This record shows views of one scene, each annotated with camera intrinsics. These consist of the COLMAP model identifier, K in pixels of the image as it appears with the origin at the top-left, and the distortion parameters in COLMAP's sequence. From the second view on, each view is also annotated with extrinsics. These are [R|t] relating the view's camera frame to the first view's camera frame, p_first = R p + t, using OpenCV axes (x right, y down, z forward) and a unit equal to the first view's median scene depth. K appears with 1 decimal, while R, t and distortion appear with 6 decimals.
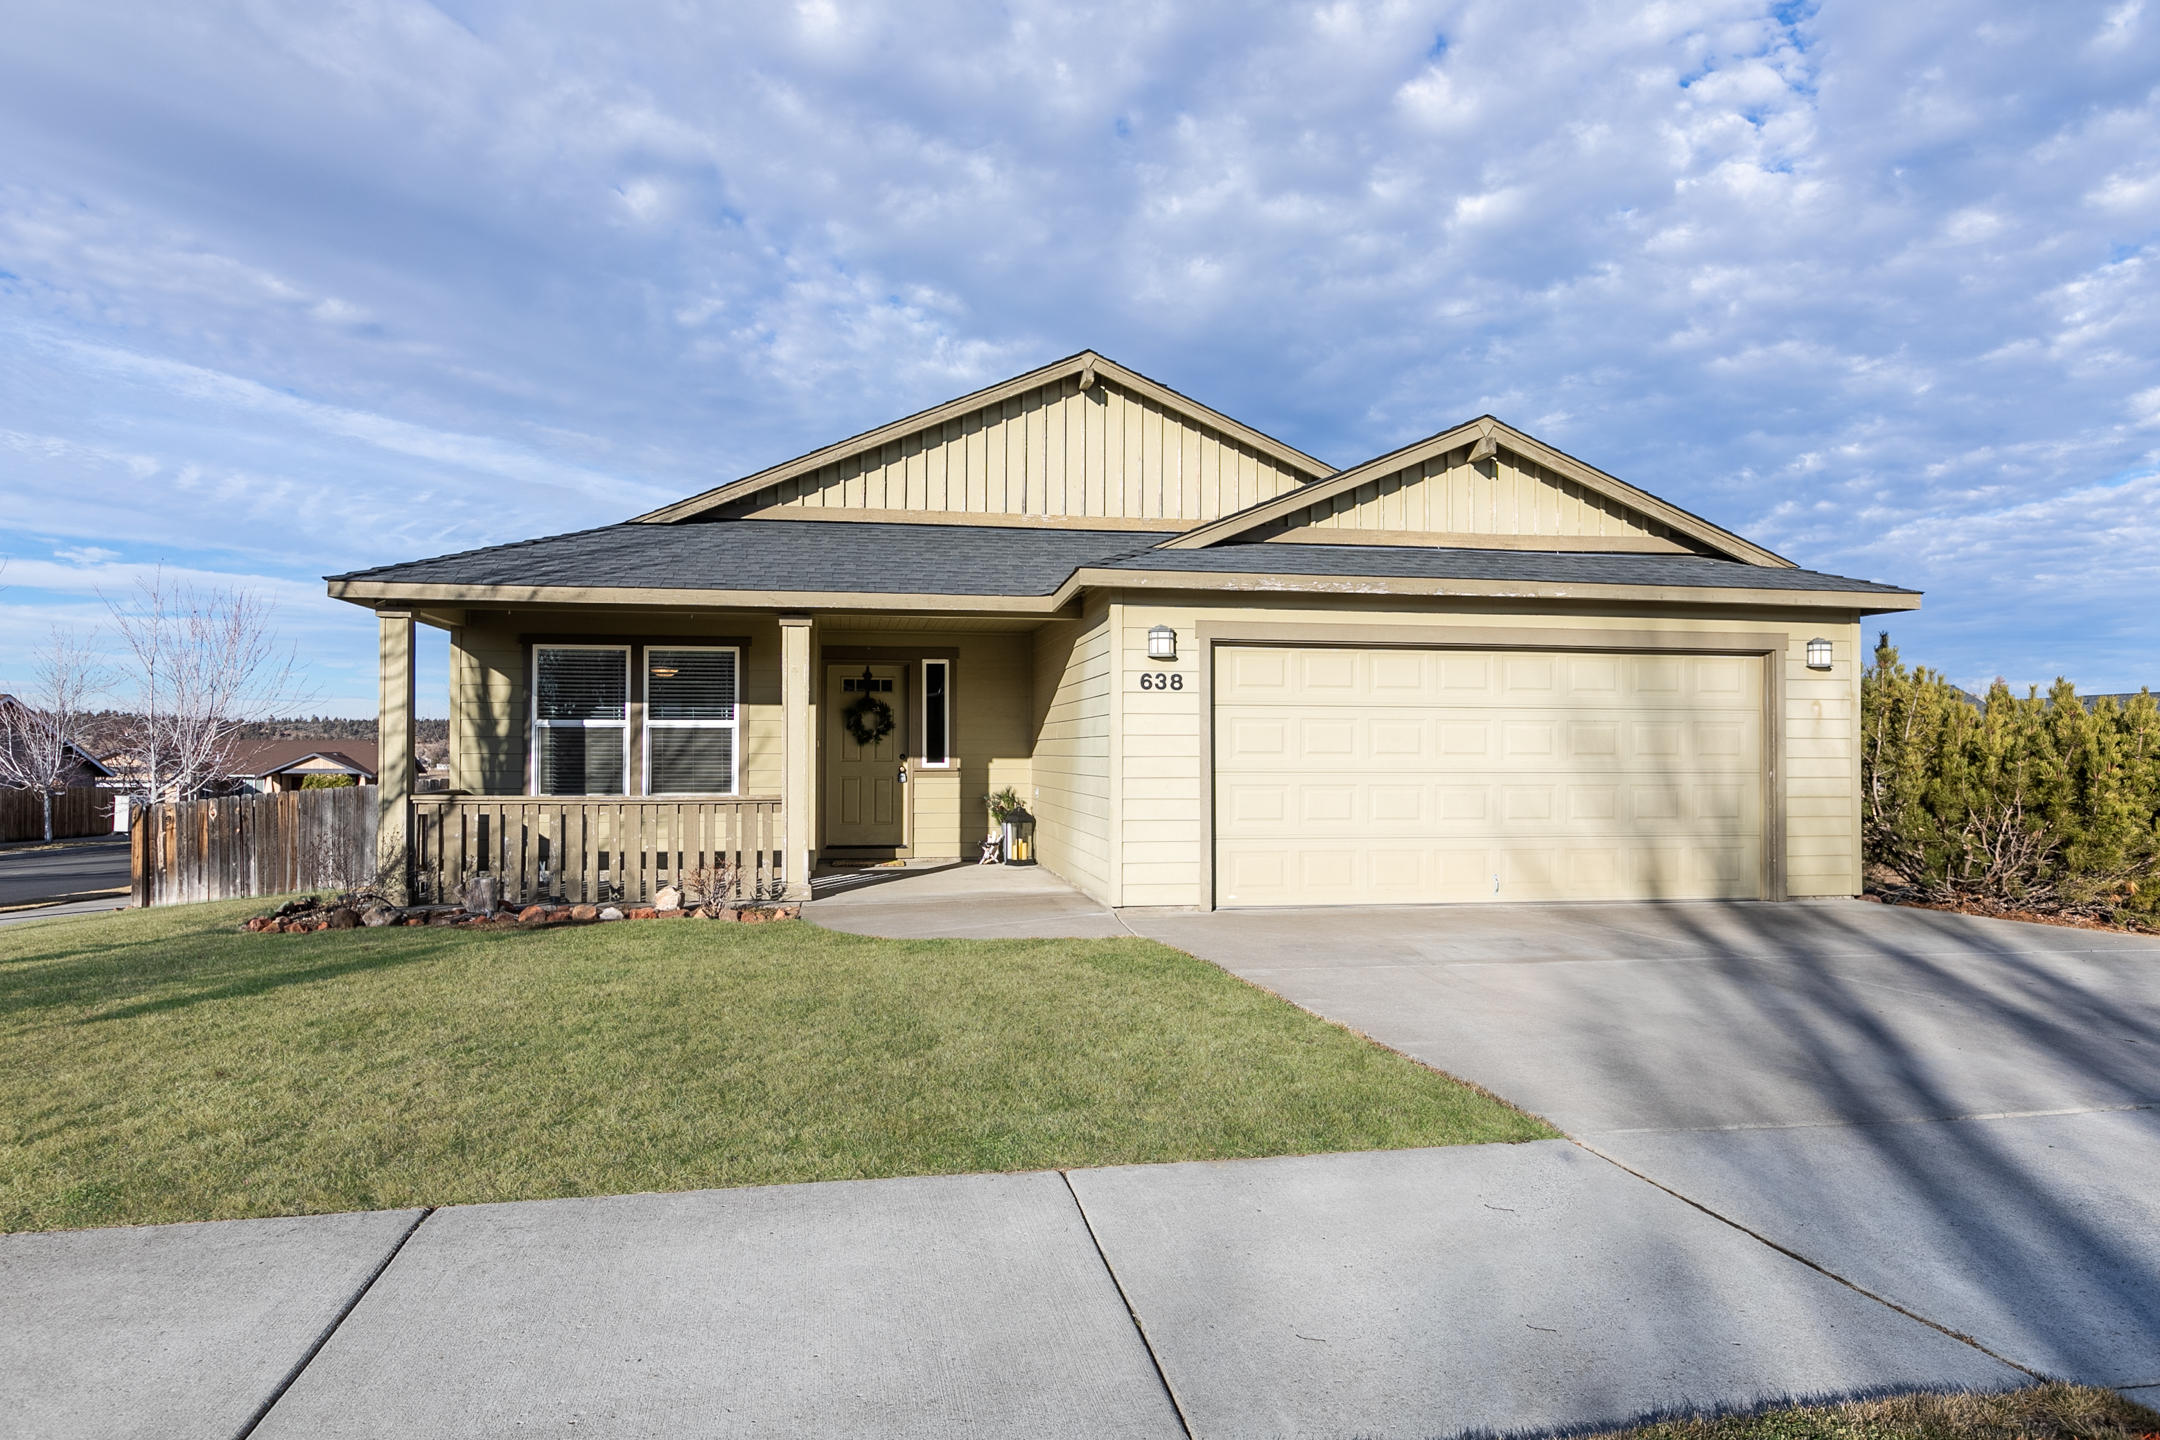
lens RADIAL K [[1232.3, 0, 1076.9], [0, 1232.3, 726.7], [0, 0, 1]] dist [-0.007099, 0.001712]
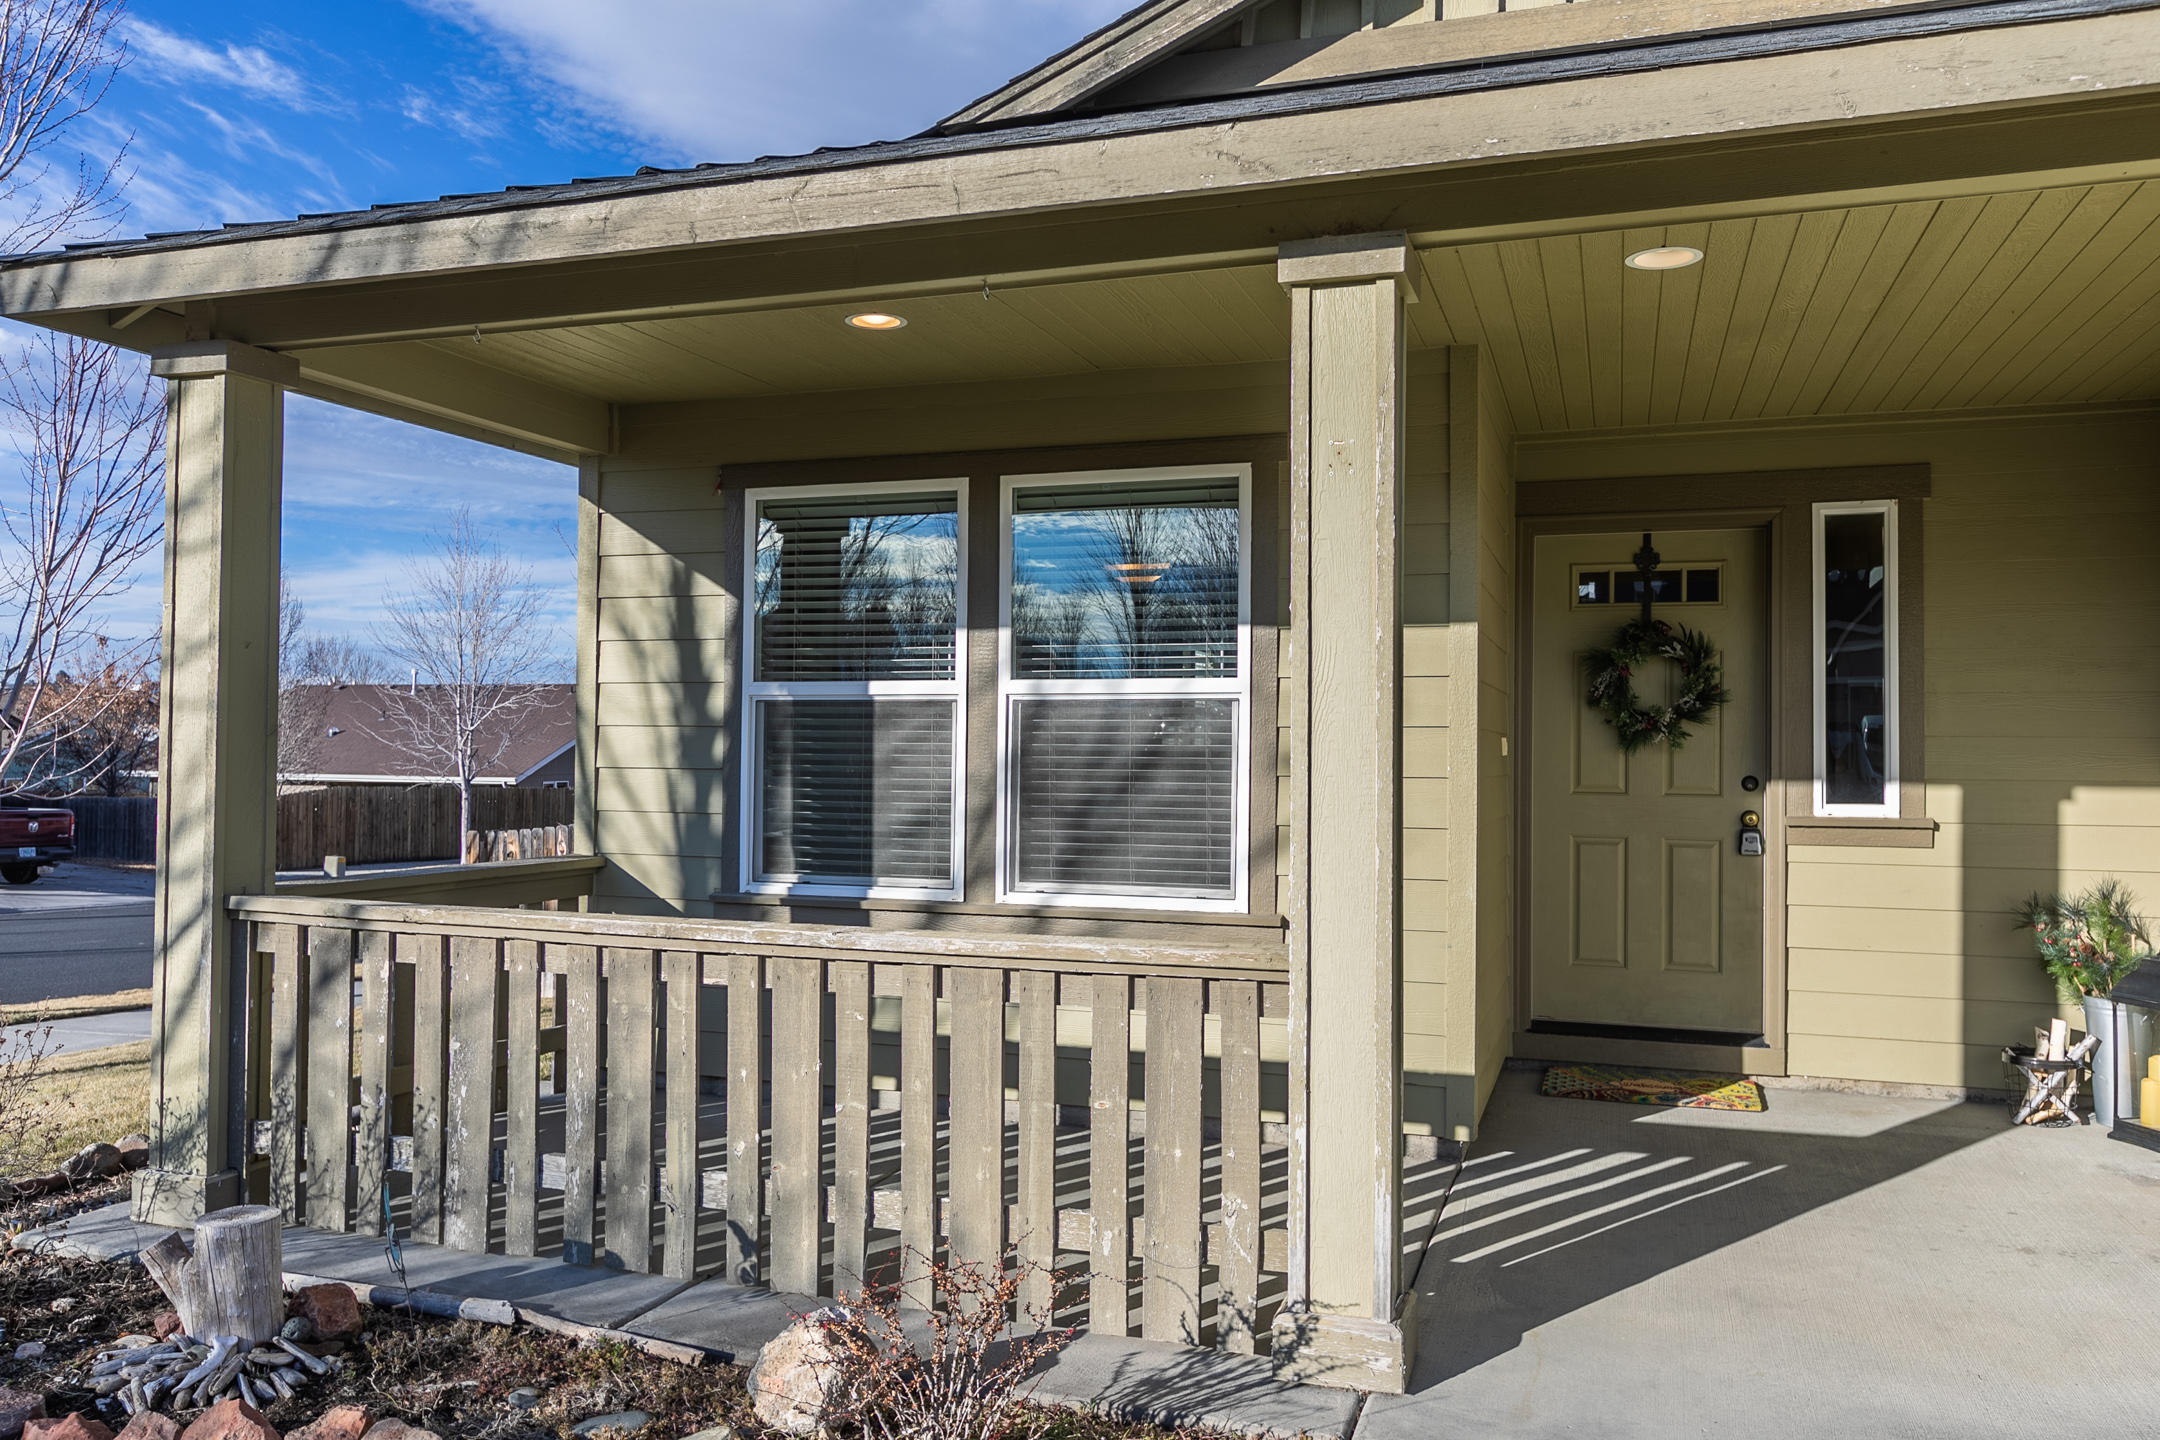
lens RADIAL K [[1621.2, 0, 1074.7], [0, 1621.2, 719.9], [0, 0, 1]] dist [0.003682, -0.005130]
pose [[0.872103, -0.003759, -0.489308, -0.087251], [0.003270, 0.999993, -0.001855, 0.006787], [0.489312, 0.000018, 0.872109, 0.524359]]
